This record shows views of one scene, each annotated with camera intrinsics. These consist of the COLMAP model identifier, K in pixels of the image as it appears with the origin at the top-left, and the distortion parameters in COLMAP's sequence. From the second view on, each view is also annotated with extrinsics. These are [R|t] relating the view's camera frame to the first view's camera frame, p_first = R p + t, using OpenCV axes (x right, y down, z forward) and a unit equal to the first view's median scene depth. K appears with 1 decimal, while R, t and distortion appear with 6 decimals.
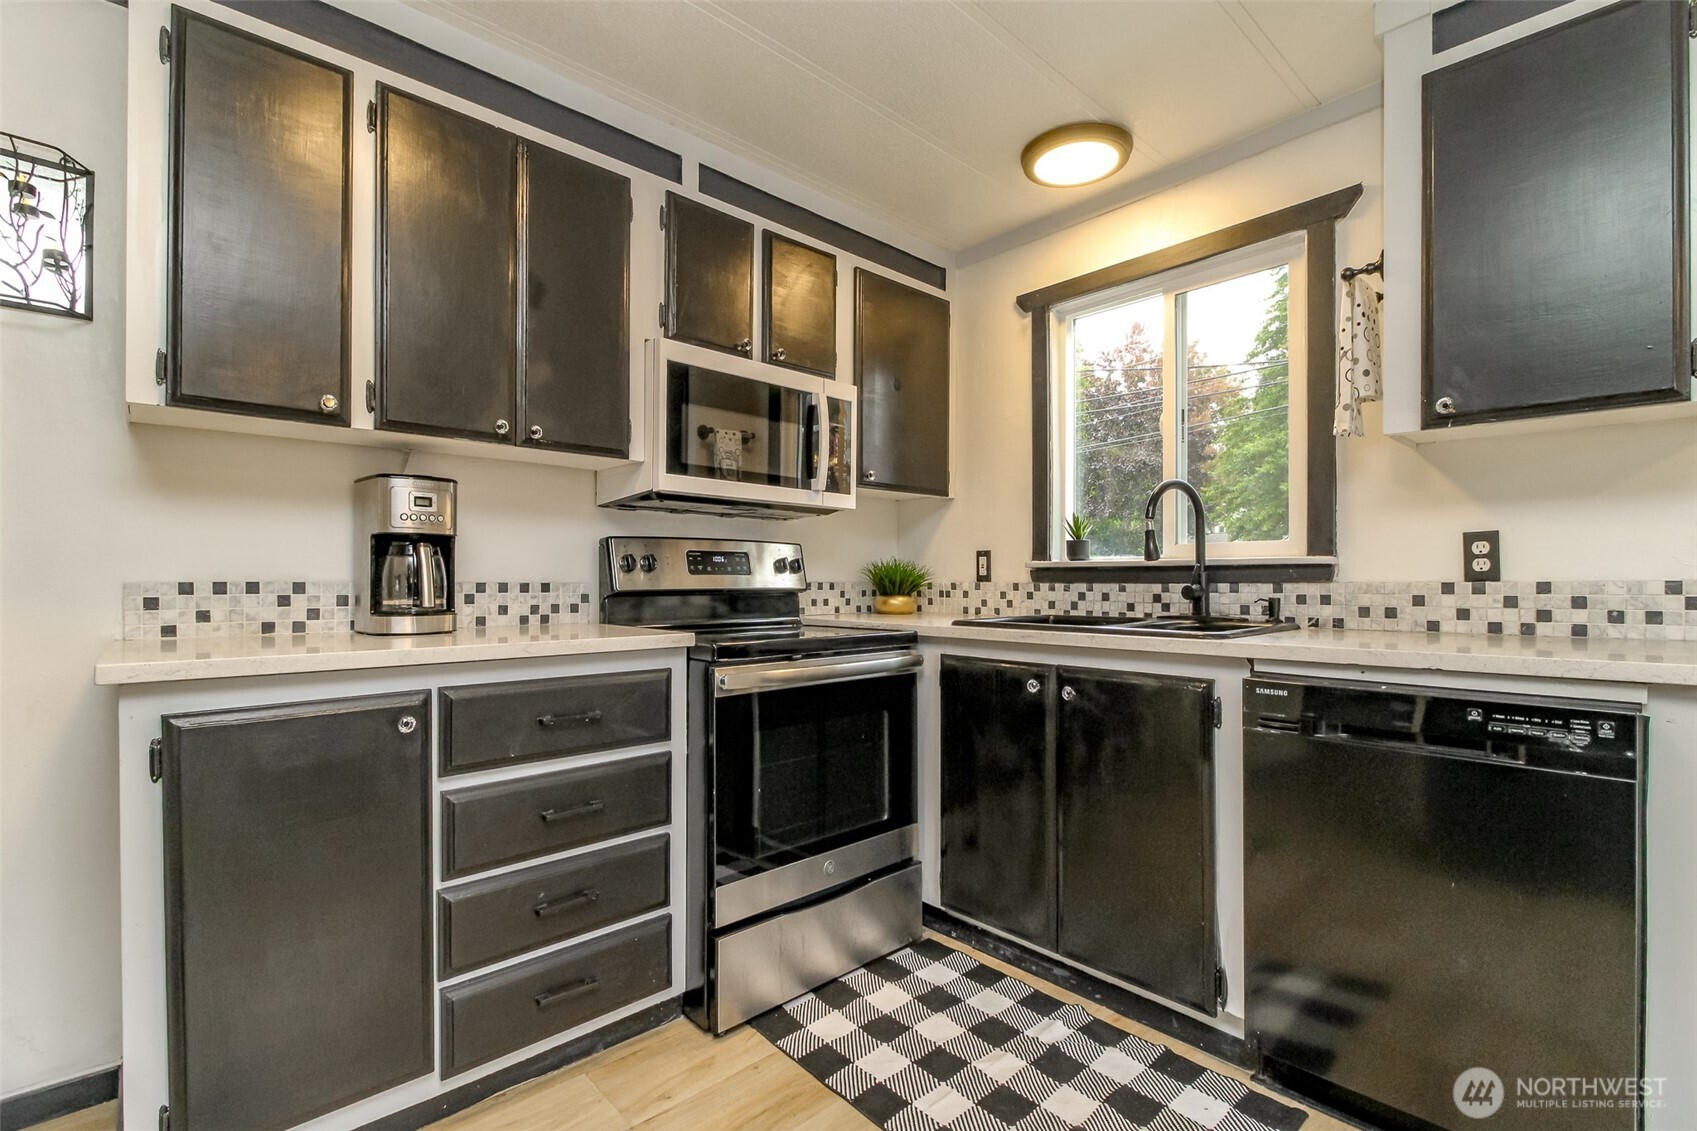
lens RADIAL K [[770.8, 0, 847.5], [0, 770.8, 577.4], [0, 0, 1]] dist [0.006749, -0.008234]
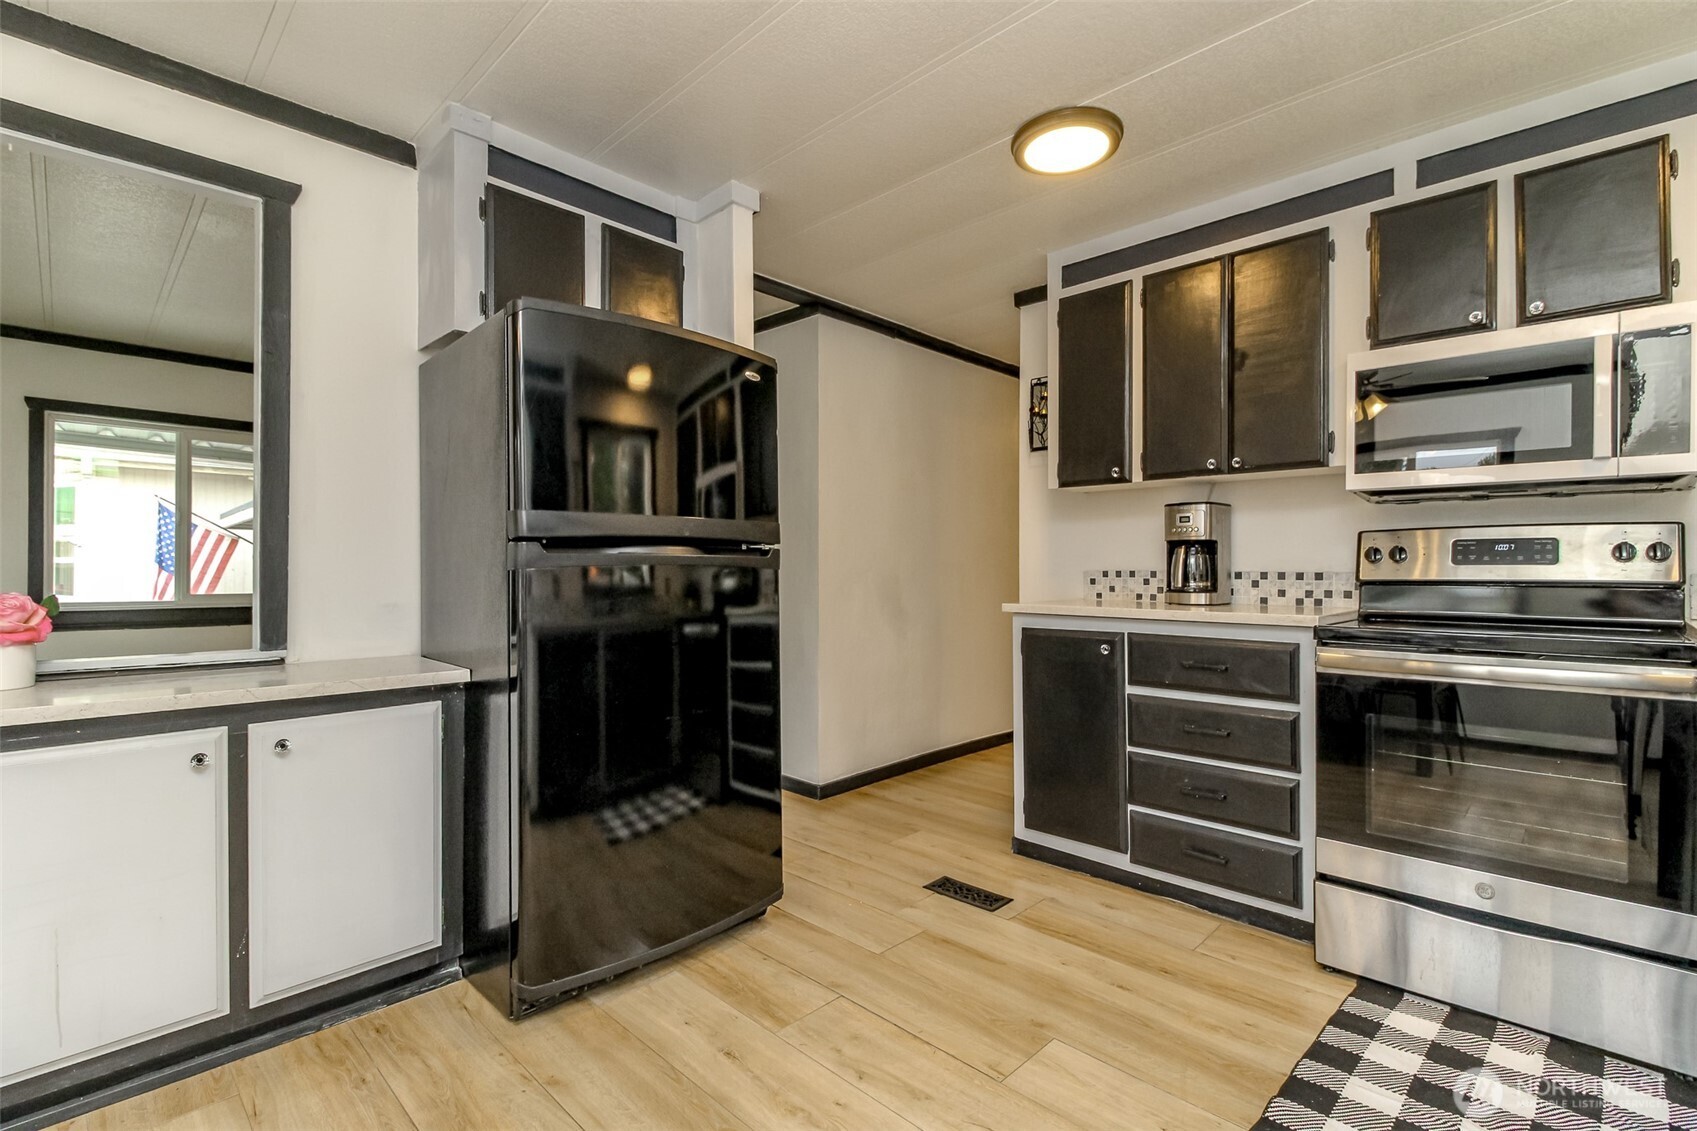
lens RADIAL K [[770.8, 0, 844.6], [0, 770.8, 570.4], [0, 0, 1]] dist [0.006749, -0.008234]
pose [[0.040352, 0.000266, -0.999186, 0.923187], [0.000387, 1.000000, 0.000282, 0.003719], [0.999185, -0.000398, 0.040351, 0.237865]]
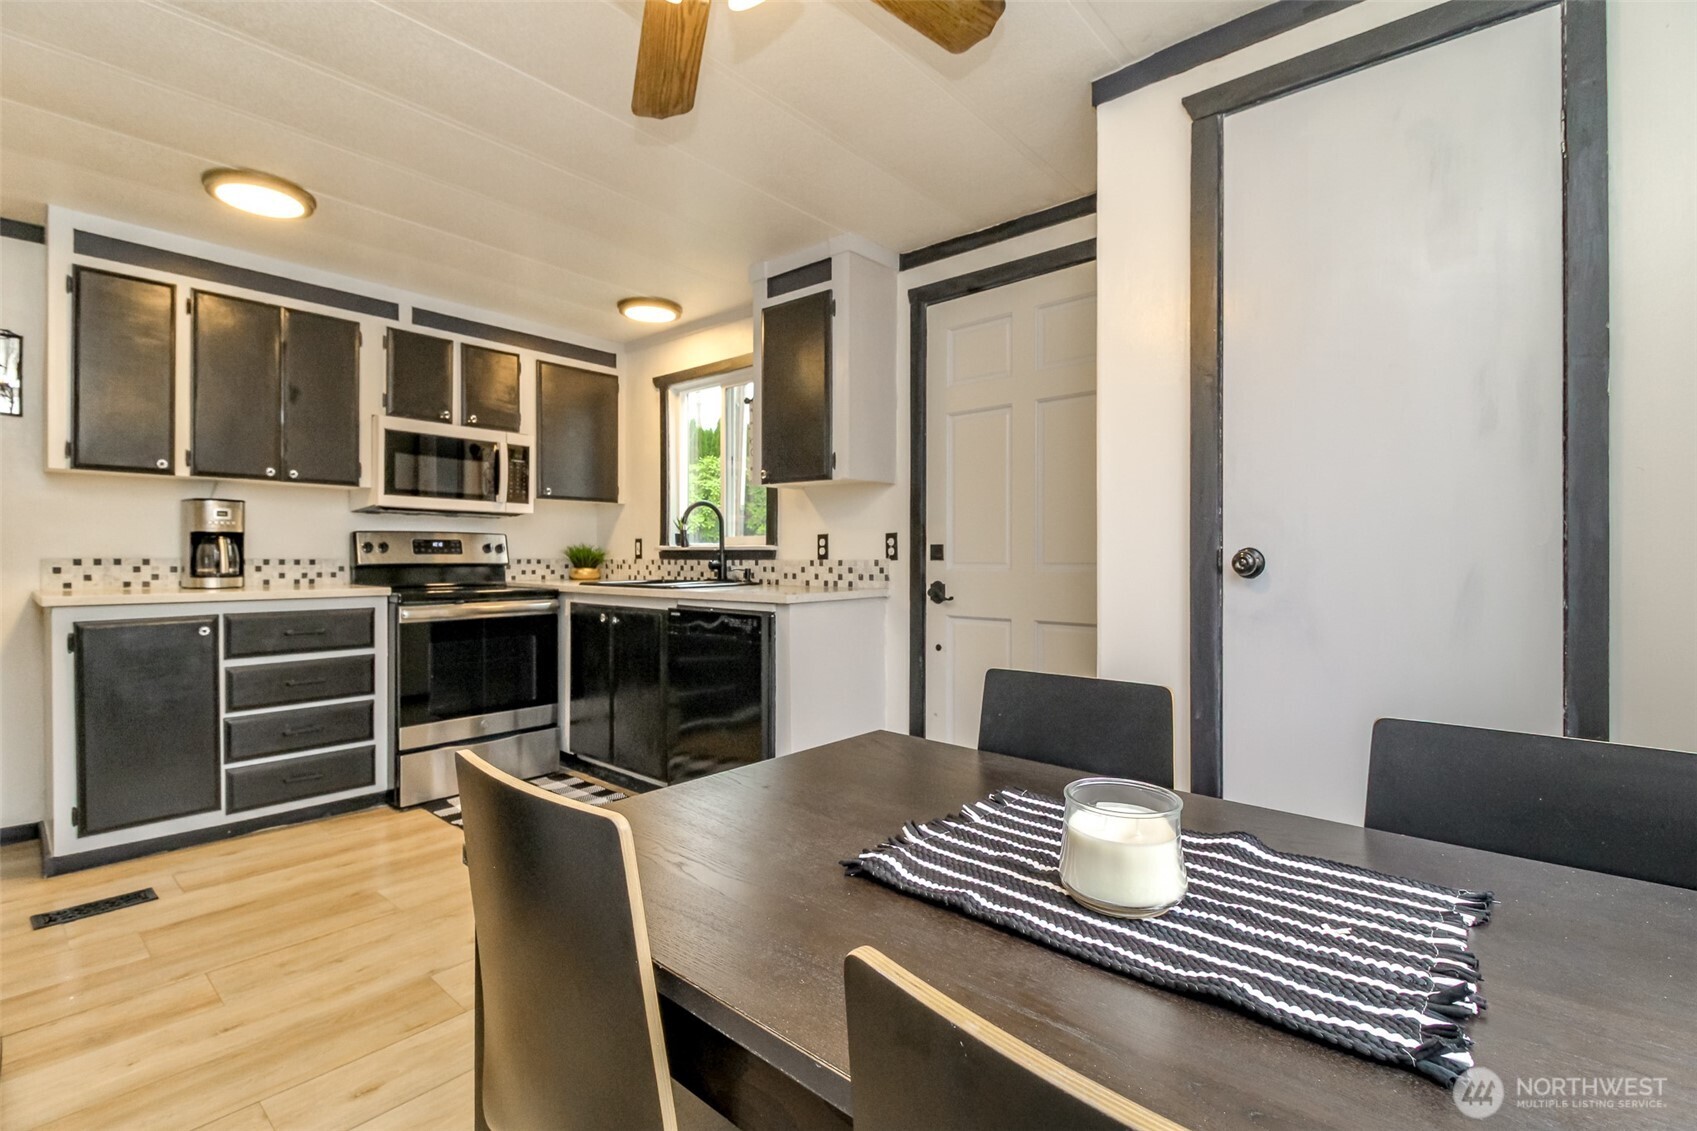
lens RADIAL K [[770.8, 0, 862.4], [0, 770.8, 558.1], [0, 0, 1]] dist [0.006749, -0.008234]
pose [[0.992429, 0.002362, 0.122798, 0.659921], [-0.003149, 0.999976, 0.006217, -0.010668], [-0.122780, -0.006557, 0.992412, -0.897135]]
